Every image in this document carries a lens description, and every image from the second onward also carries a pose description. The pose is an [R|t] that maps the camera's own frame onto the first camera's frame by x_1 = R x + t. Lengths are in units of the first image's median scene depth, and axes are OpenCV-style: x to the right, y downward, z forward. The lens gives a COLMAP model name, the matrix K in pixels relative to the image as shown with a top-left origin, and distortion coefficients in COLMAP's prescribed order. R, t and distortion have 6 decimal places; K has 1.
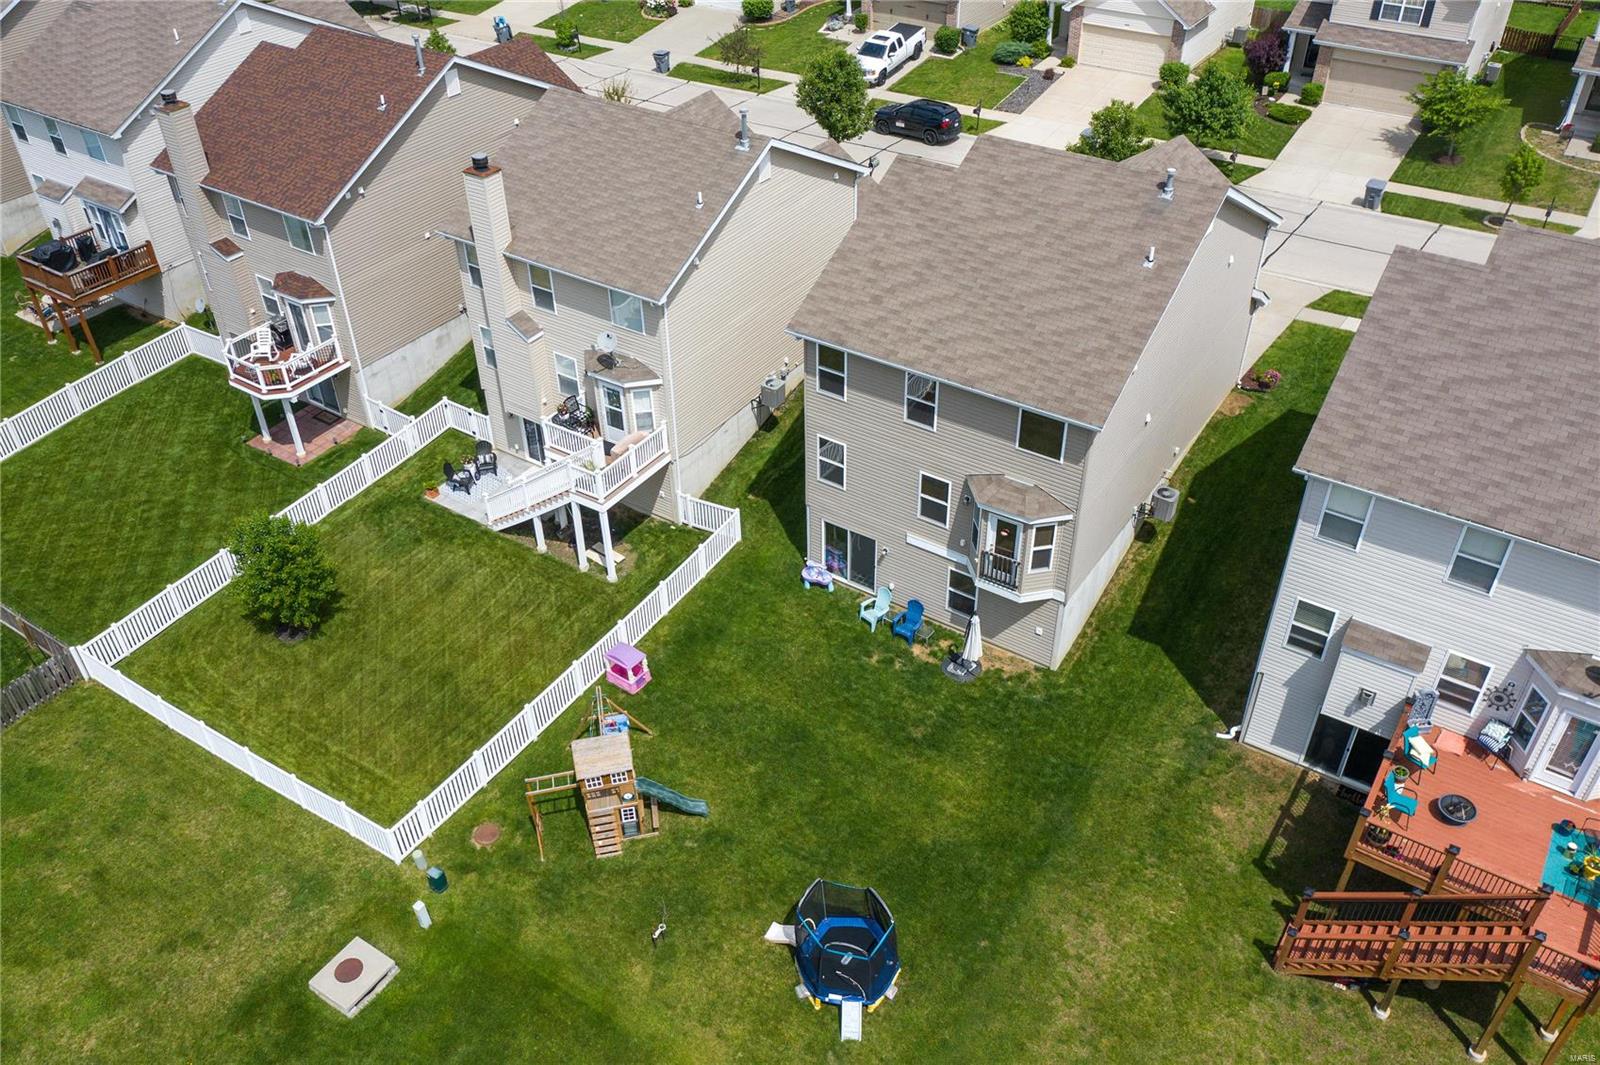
lens RADIAL K [[1272.1, 0, 804.2], [0, 1272.1, 536.7], [0, 0, 1]] dist [-0.017424, 0.009002]
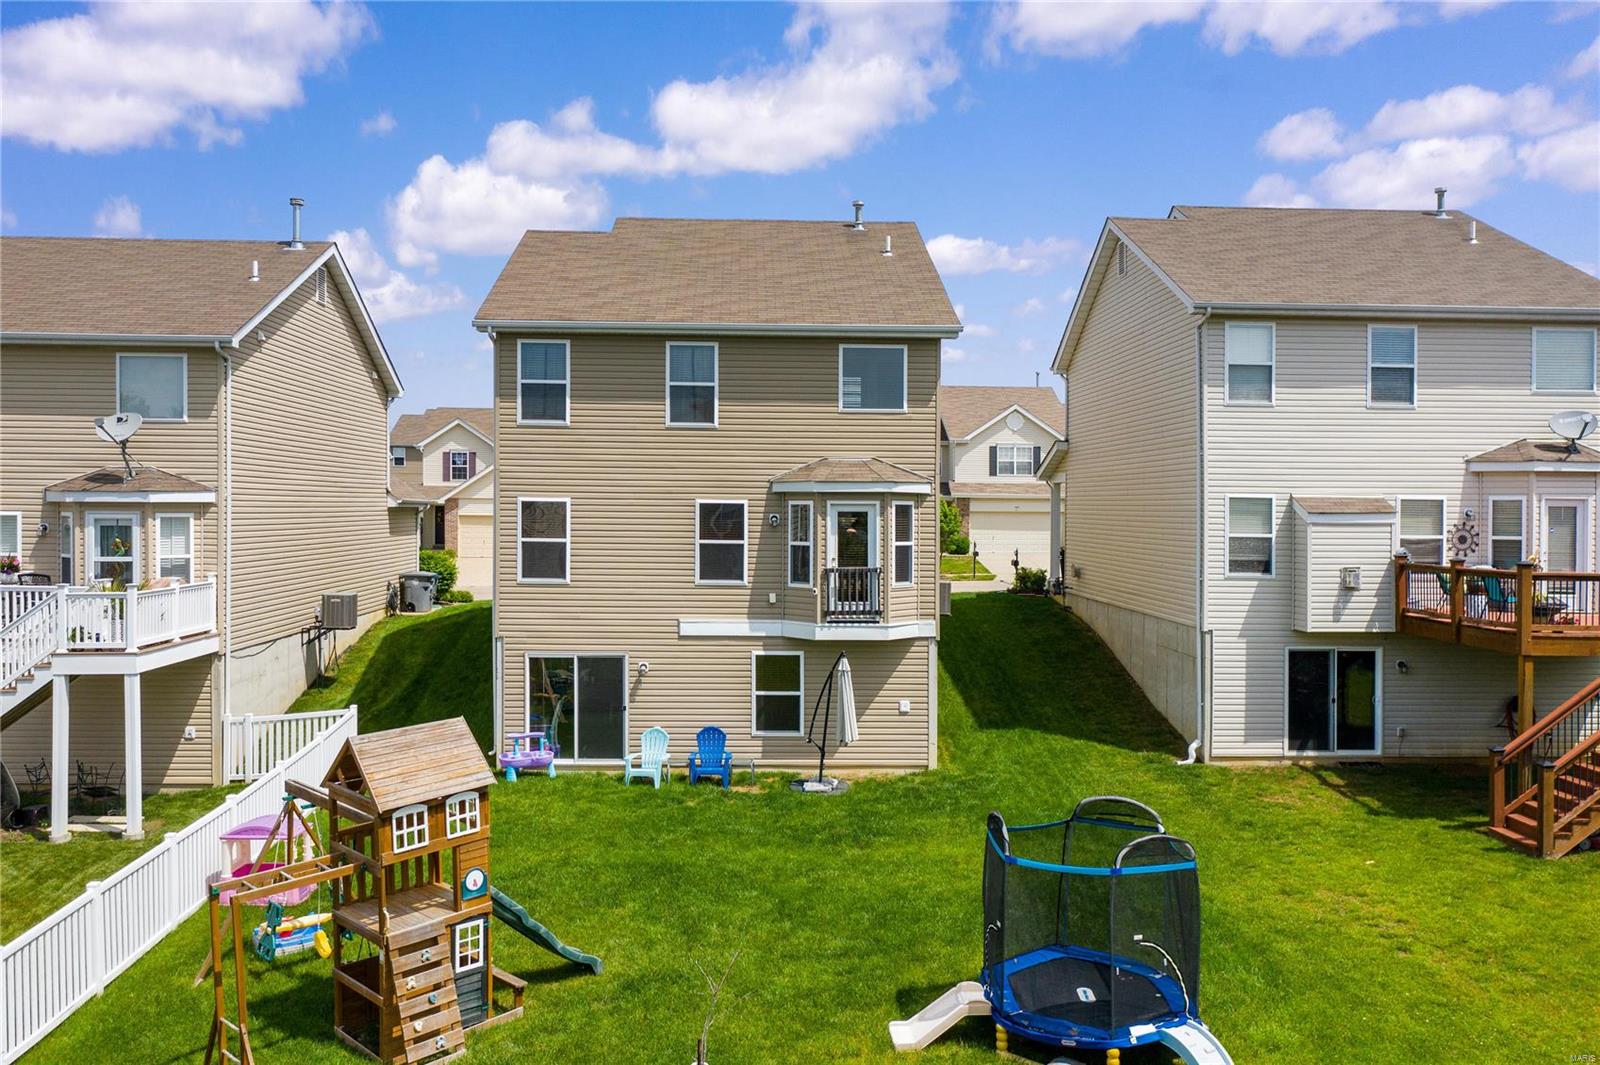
lens RADIAL K [[1272.1, 0, 794.5], [0, 1272.1, 527.3], [0, 0, 1]] dist [-0.017424, 0.009002]
pose [[0.807825, 0.013024, 0.589279, -0.291647], [0.348730, 0.795440, -0.495644, 0.343264], [-0.475191, 0.605893, 0.638034, 0.576925]]
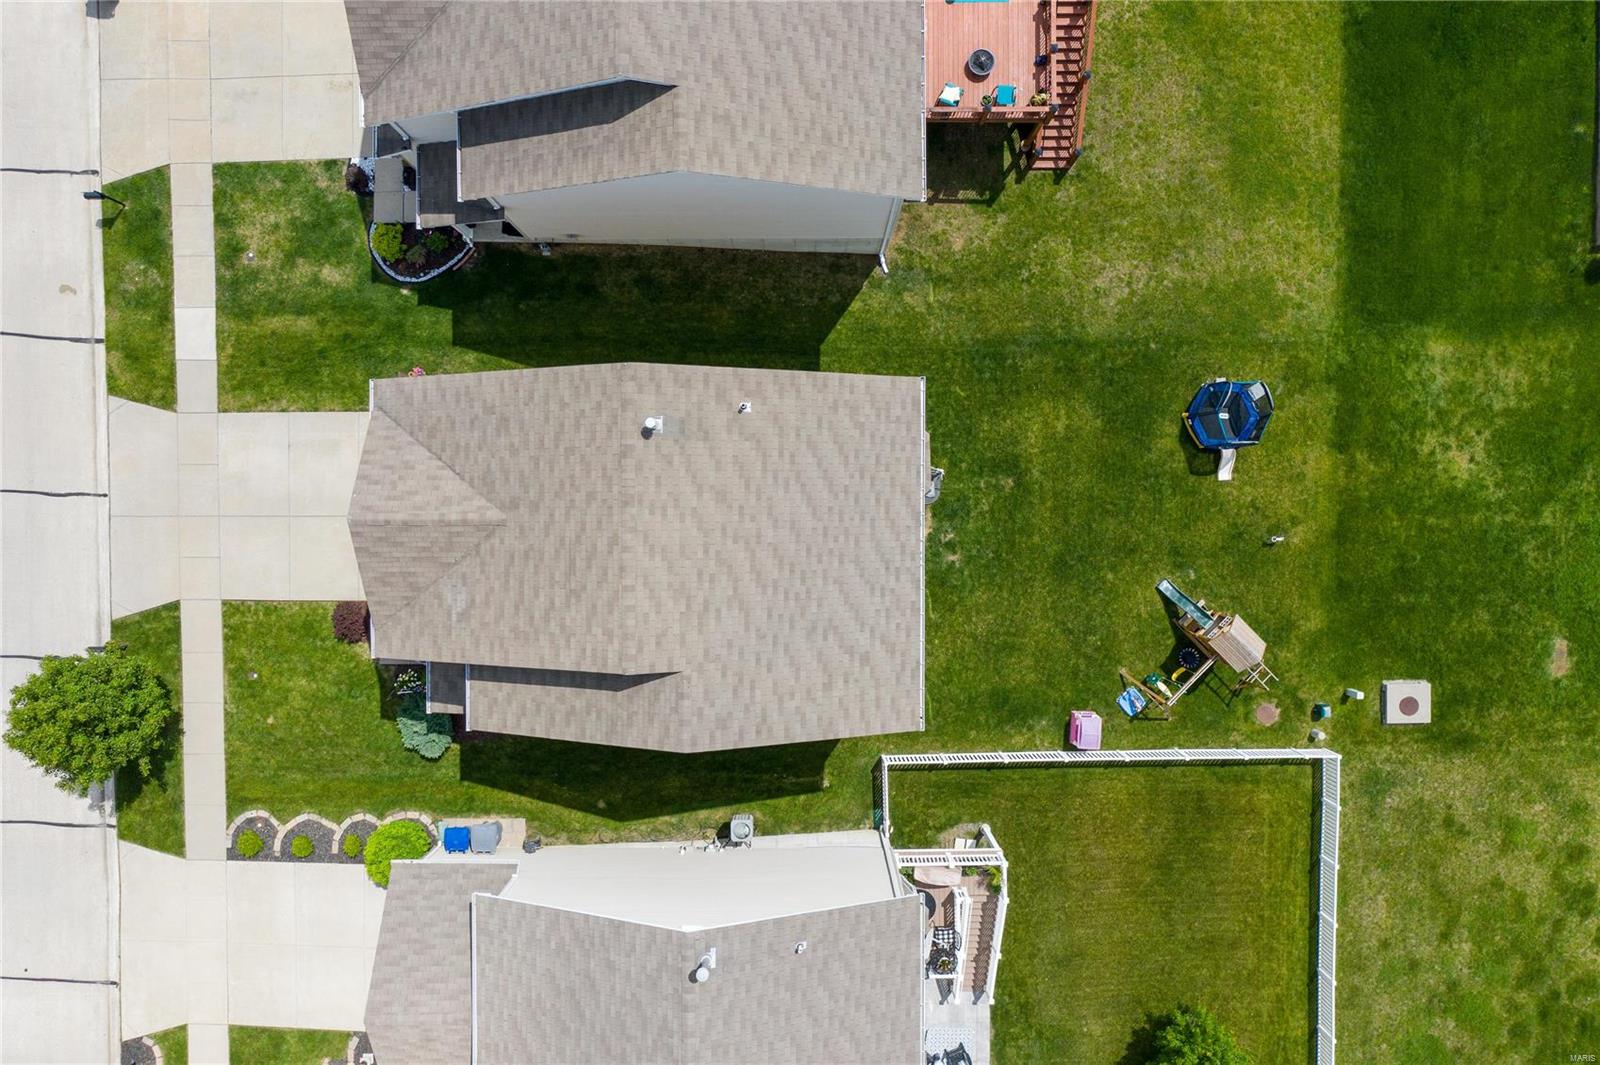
lens RADIAL K [[1272.1, 0, 800.1], [0, 1272.1, 518.3], [0, 0, 1]] dist [-0.017424, 0.009002]
pose [[-0.554956, -0.831830, 0.009051, 0.164589], [0.522138, -0.339833, 0.782231, -0.935354], [-0.647607, 0.438830, 0.622923, 0.400454]]
